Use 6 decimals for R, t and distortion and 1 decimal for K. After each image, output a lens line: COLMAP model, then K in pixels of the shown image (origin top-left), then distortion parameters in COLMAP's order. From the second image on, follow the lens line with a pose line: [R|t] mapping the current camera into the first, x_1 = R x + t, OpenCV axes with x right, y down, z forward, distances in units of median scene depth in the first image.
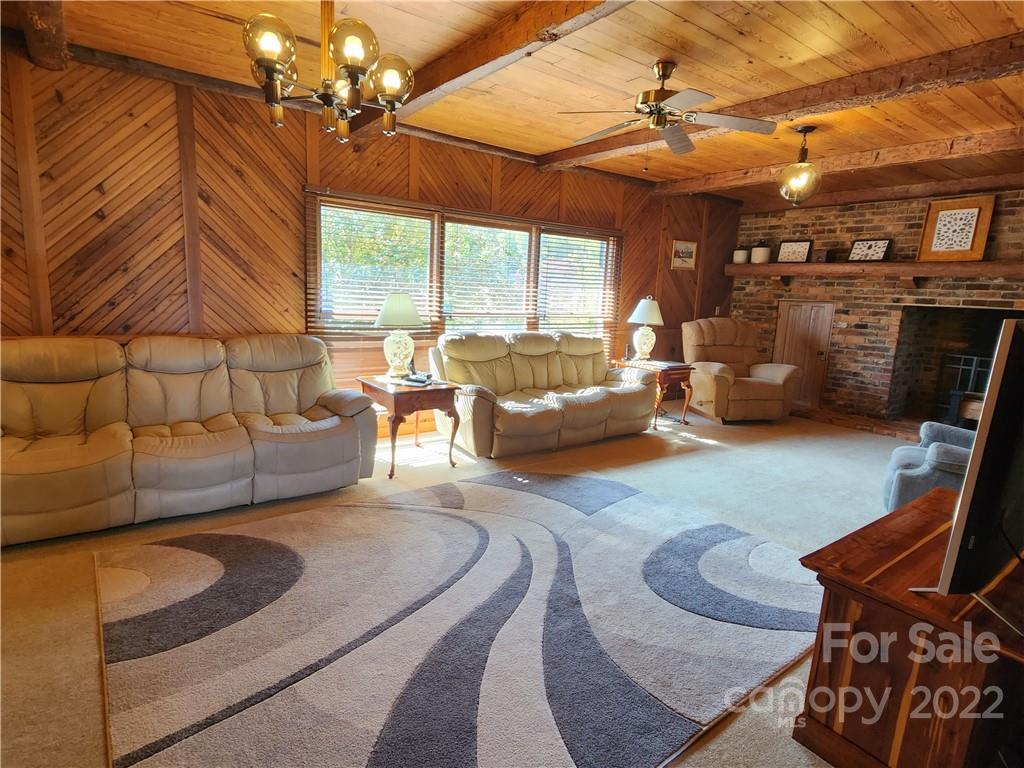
lens RADIAL K [[544.0, 0, 512.0], [0, 544.0, 384.0], [0, 0, 1]] dist [-0.001540, -0.000460]
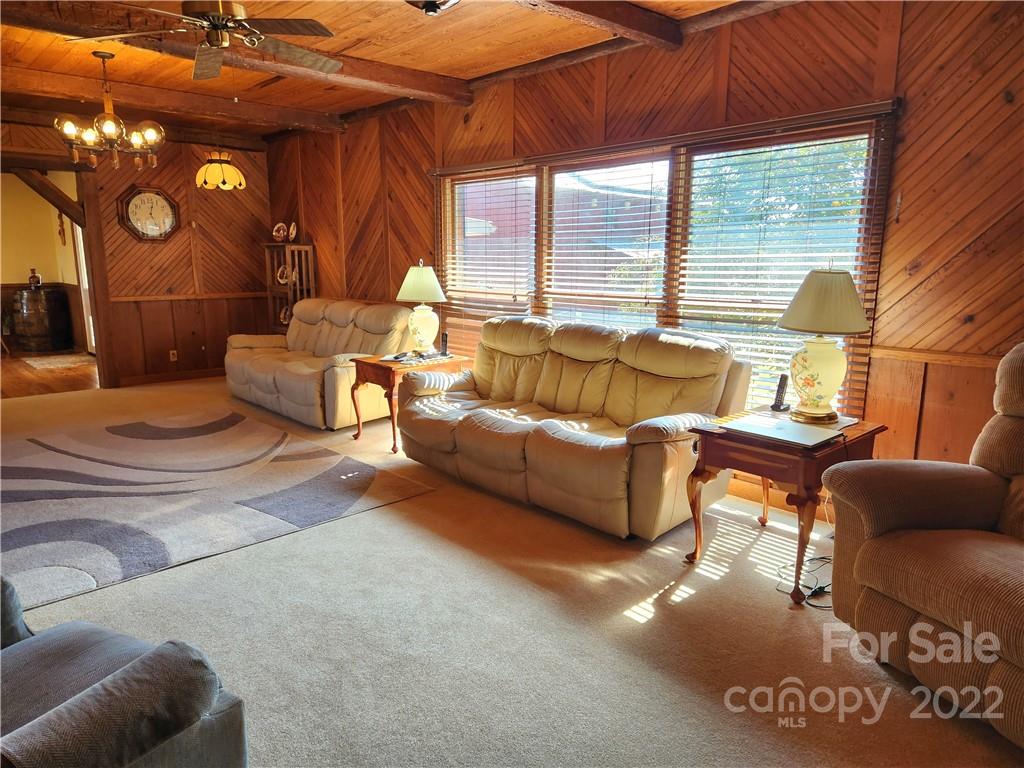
lens RADIAL K [[696.6, 0, 512.0], [0, 696.6, 384.0], [0, 0, 1]] dist [0.135059, 0.000131]
pose [[0.099202, 0.136023, -0.985726, 0.944612], [-0.173938, 0.977732, 0.117415, -0.114874], [0.979747, 0.159808, 0.120653, 0.894449]]
